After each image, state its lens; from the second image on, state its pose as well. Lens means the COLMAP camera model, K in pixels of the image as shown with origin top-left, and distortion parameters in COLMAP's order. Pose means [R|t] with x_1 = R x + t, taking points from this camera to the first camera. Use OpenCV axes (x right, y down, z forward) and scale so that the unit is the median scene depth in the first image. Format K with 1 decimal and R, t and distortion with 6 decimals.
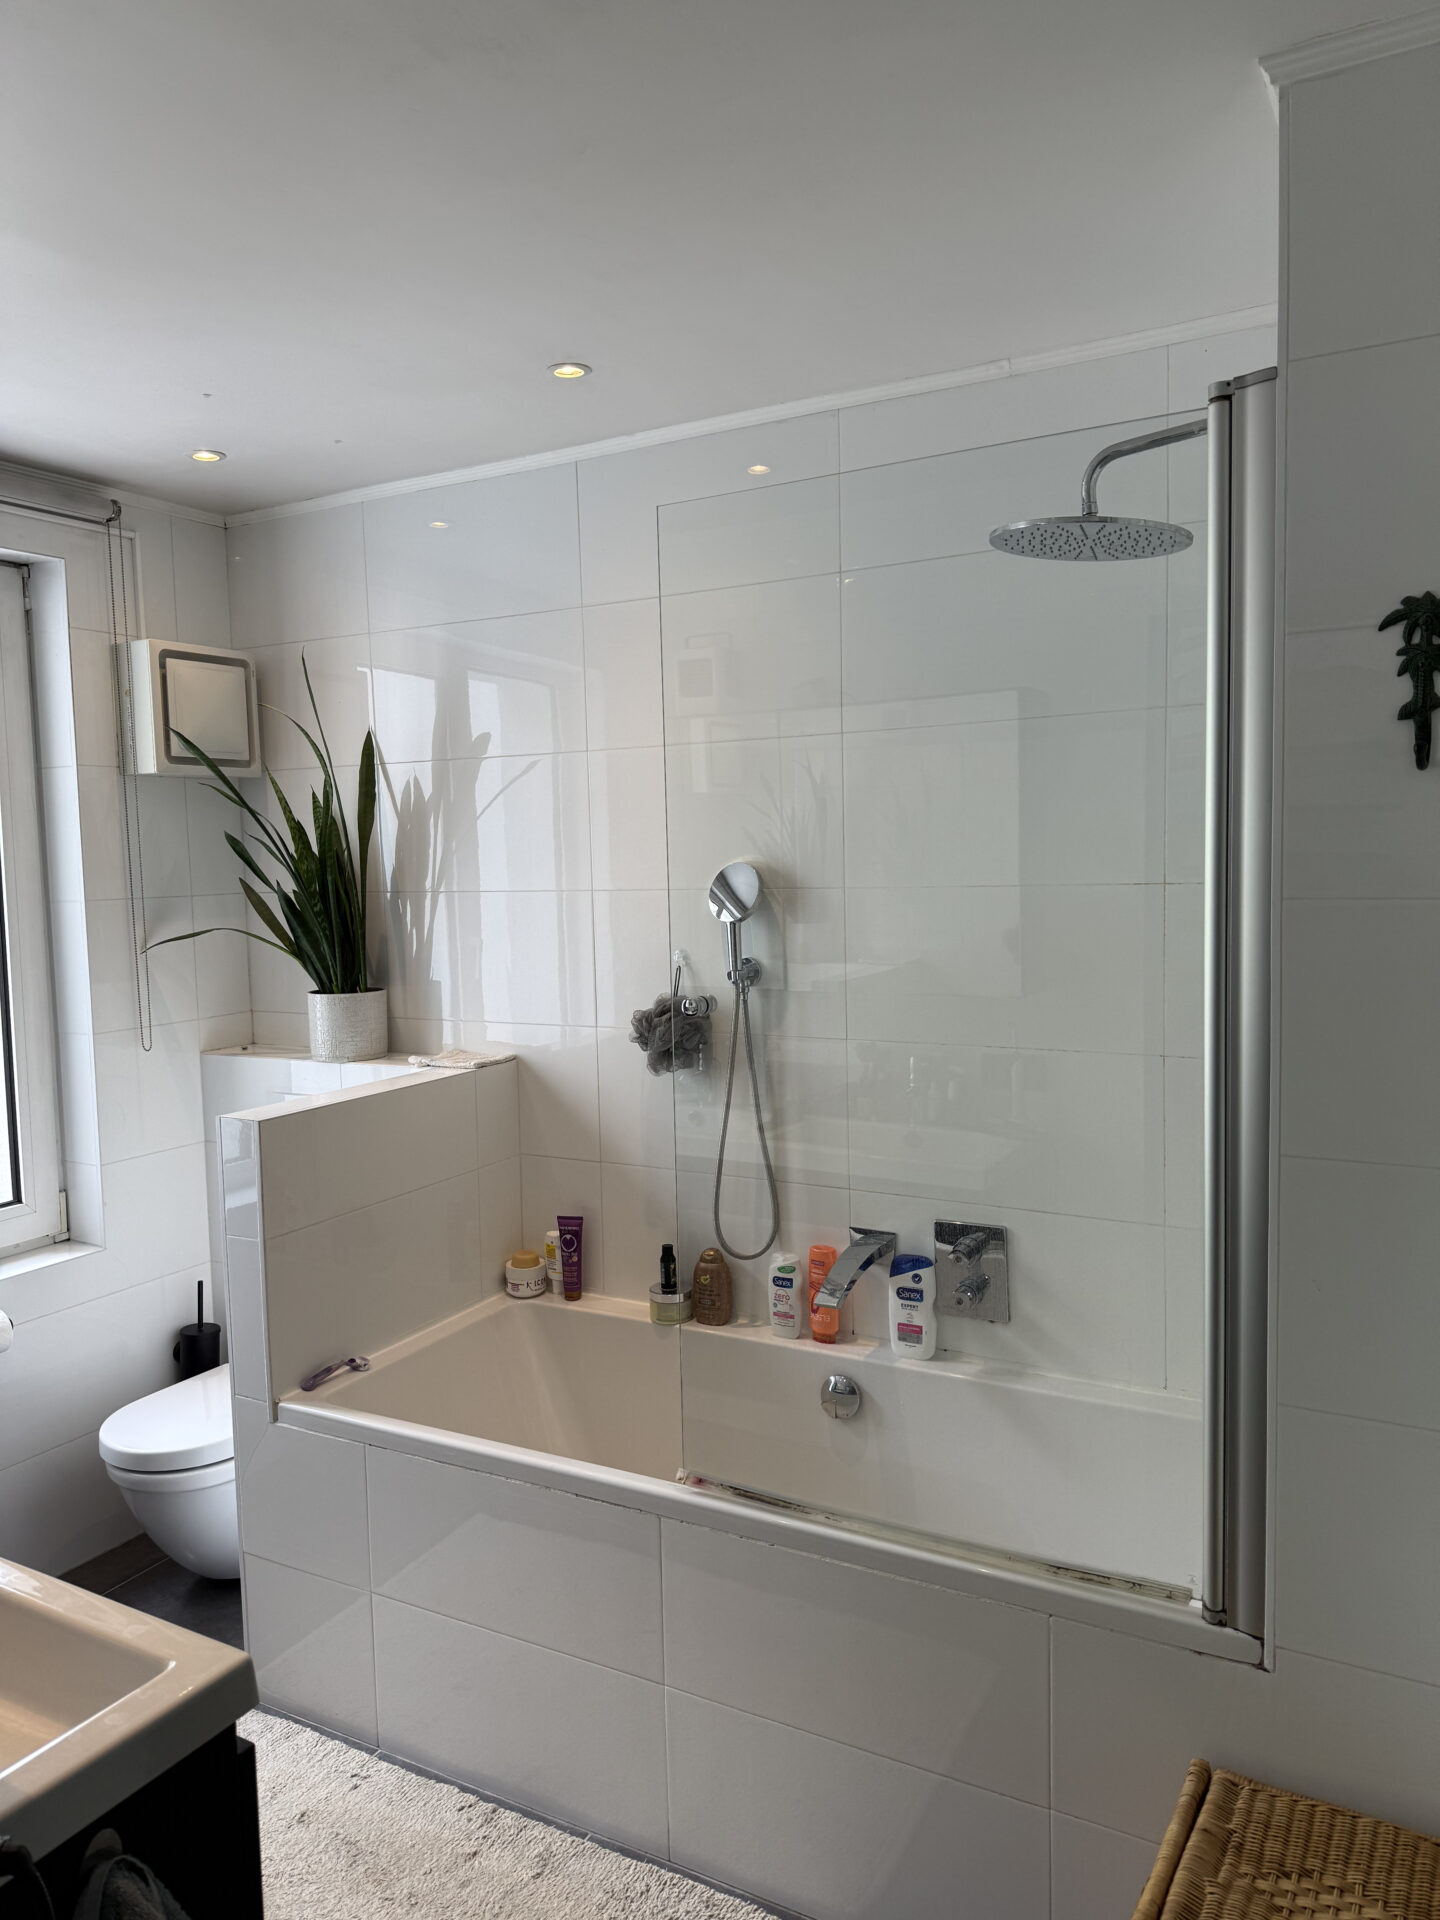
lens RADIAL K [[1351.2, 0, 713.2], [0, 1351.2, 942.3], [0, 0, 1]] dist [0.065407, -0.132785]
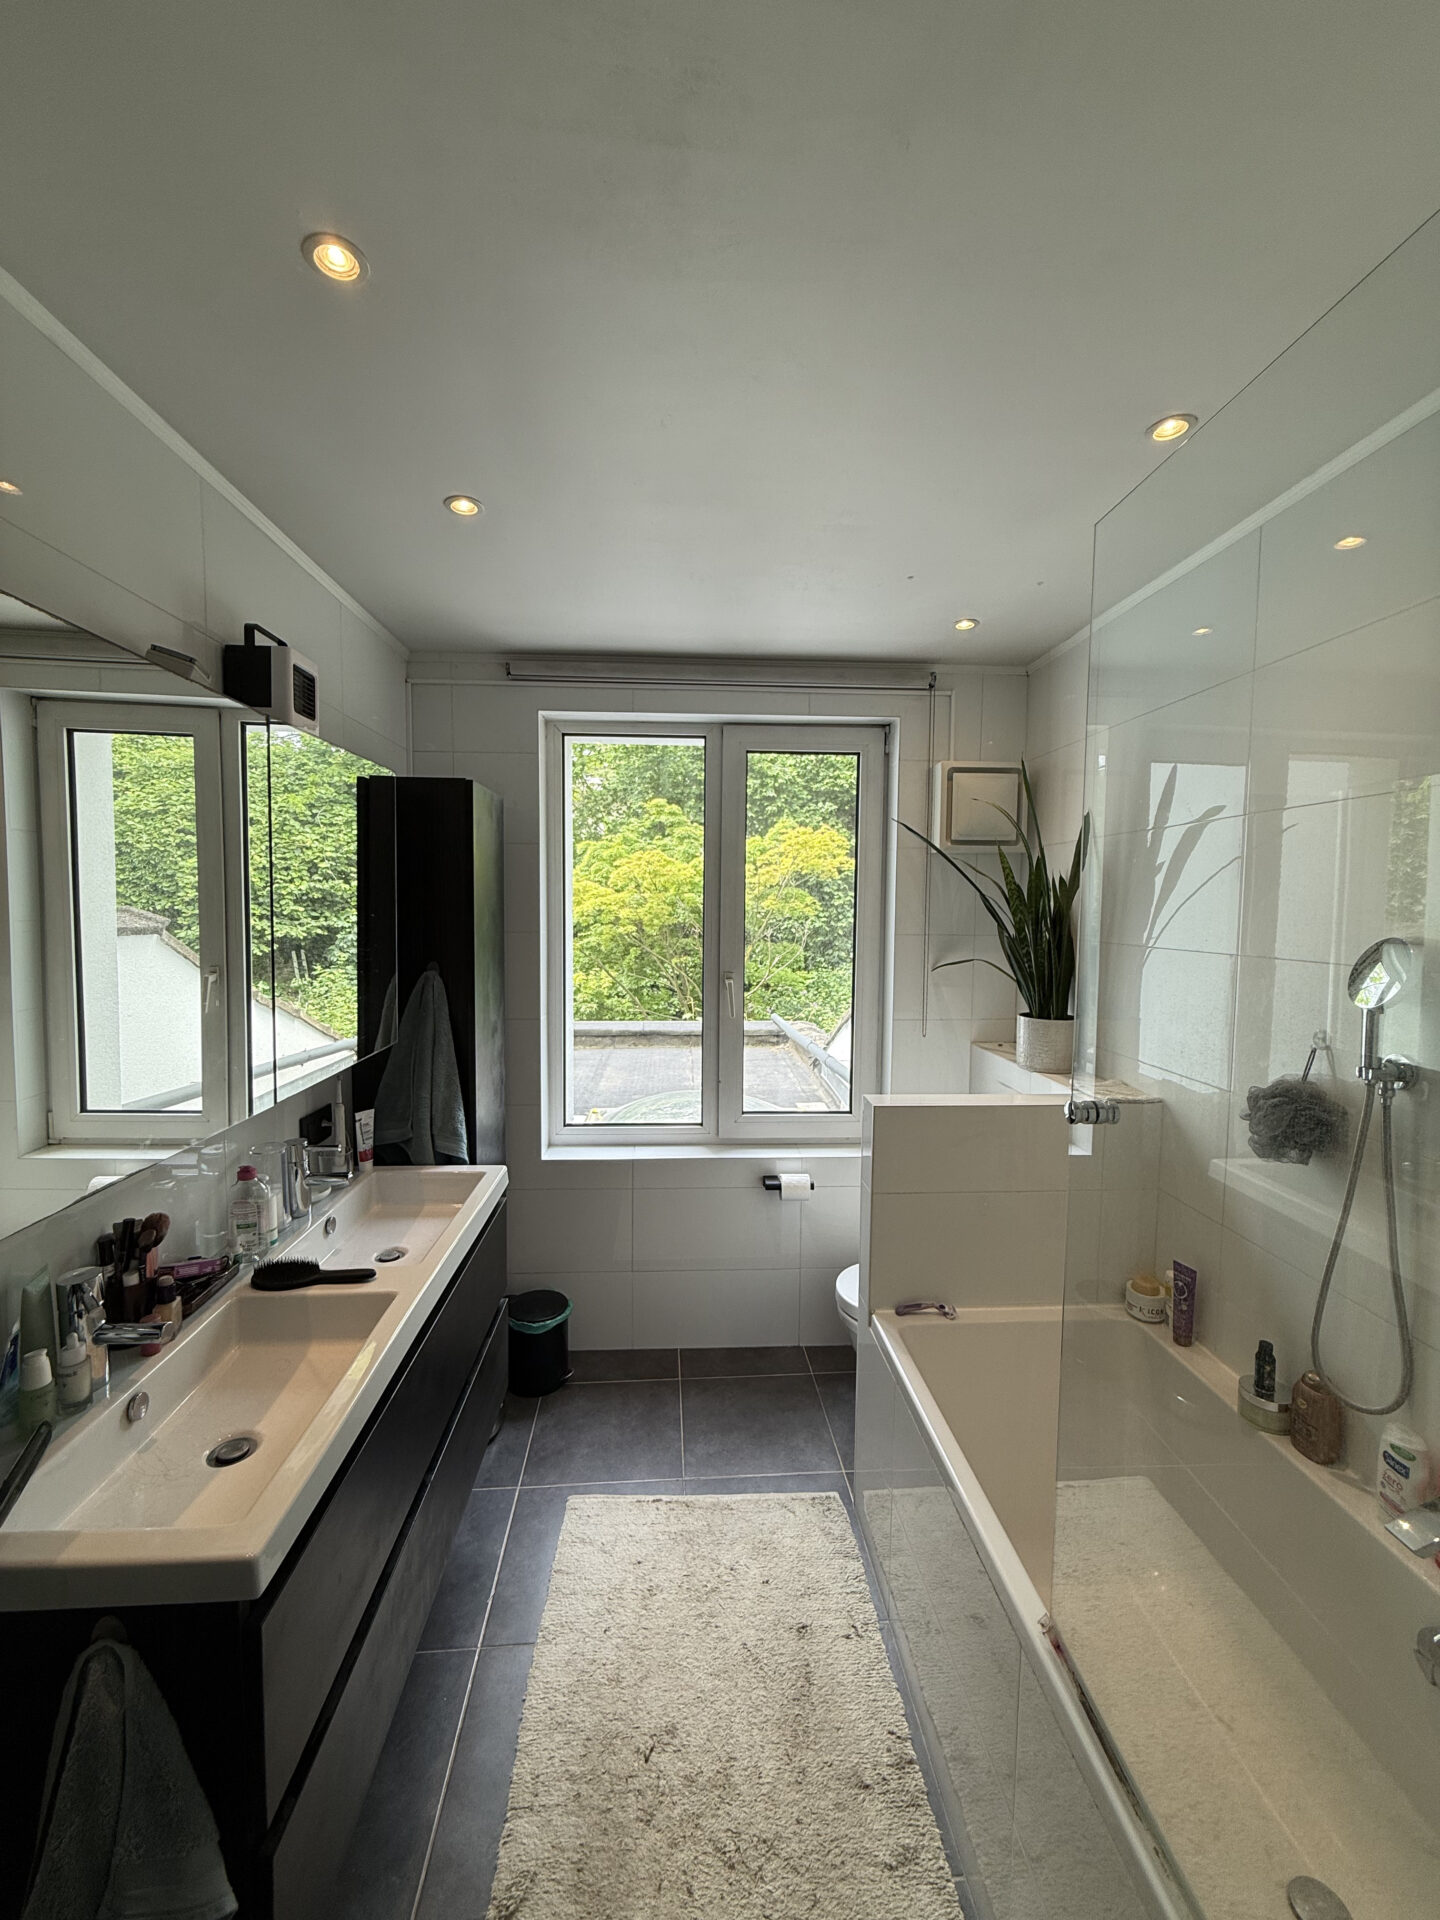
lens RADIAL K [[747.4, 0, 720.0], [0, 747.4, 960.0], [0, 0, 1]] dist [-0.000093, -0.002938]
pose [[0.537940, 0.085435, -0.838642, 0.162715], [-0.073900, 0.995800, 0.054043, -0.035662], [0.839737, 0.032904, 0.541995, 0.382216]]
